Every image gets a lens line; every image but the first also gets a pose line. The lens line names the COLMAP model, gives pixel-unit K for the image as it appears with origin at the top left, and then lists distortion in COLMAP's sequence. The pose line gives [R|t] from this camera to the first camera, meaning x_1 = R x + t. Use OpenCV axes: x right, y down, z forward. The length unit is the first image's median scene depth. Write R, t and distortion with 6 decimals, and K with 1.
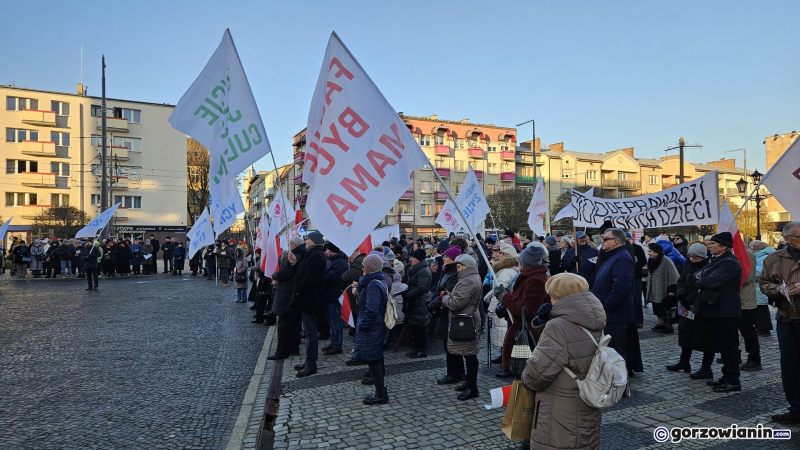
lens RADIAL K [[491.5, 0, 401.1], [0, 491.5, 225.4], [0, 0, 1]] dist [0.082820, -0.010637]
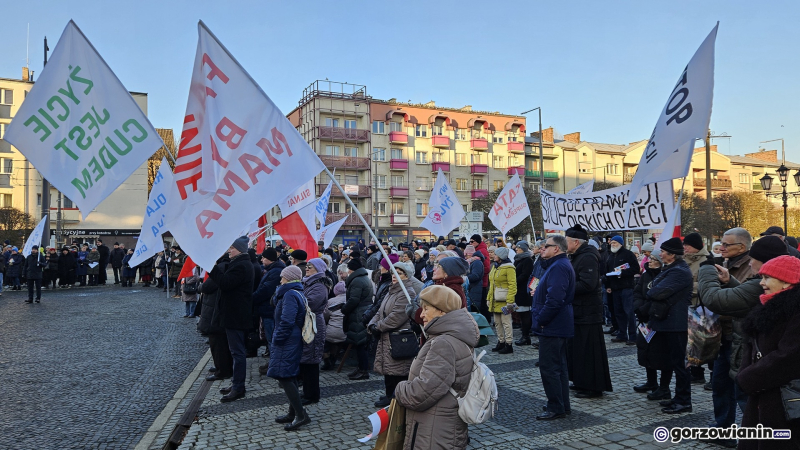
lens RADIAL K [[565.6, 0, 400.9], [0, 565.6, 220.5], [0, 0, 1]] dist [0.097216, -0.027630]
pose [[0.999984, -0.003909, -0.004117, 0.035762], [0.003860, 0.999923, -0.011819, -0.002003], [0.004163, 0.011803, 0.999922, -0.011819]]
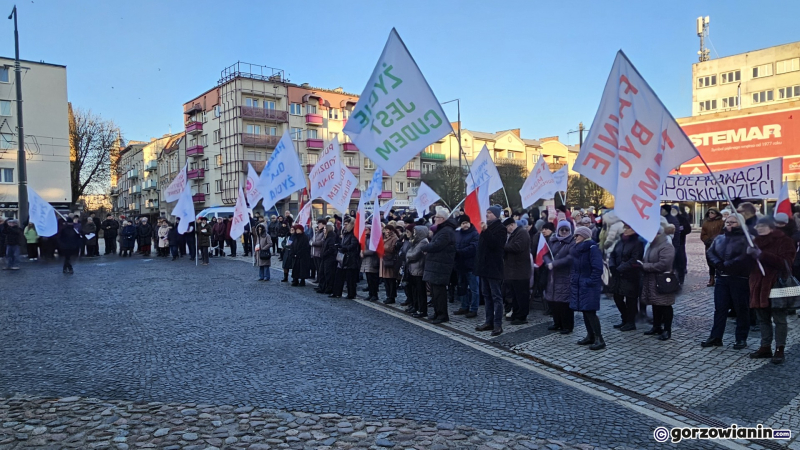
lens RADIAL K [[511.4, 0, 378.0], [0, 511.4, 209.4], [0, 0, 1]] dist [0.028685, -0.008943]
pose [[0.969246, -0.008408, 0.245951, -0.251054], [0.004204, 0.999836, 0.017615, -0.000406], [-0.246058, -0.016039, 0.969122, -0.020036]]
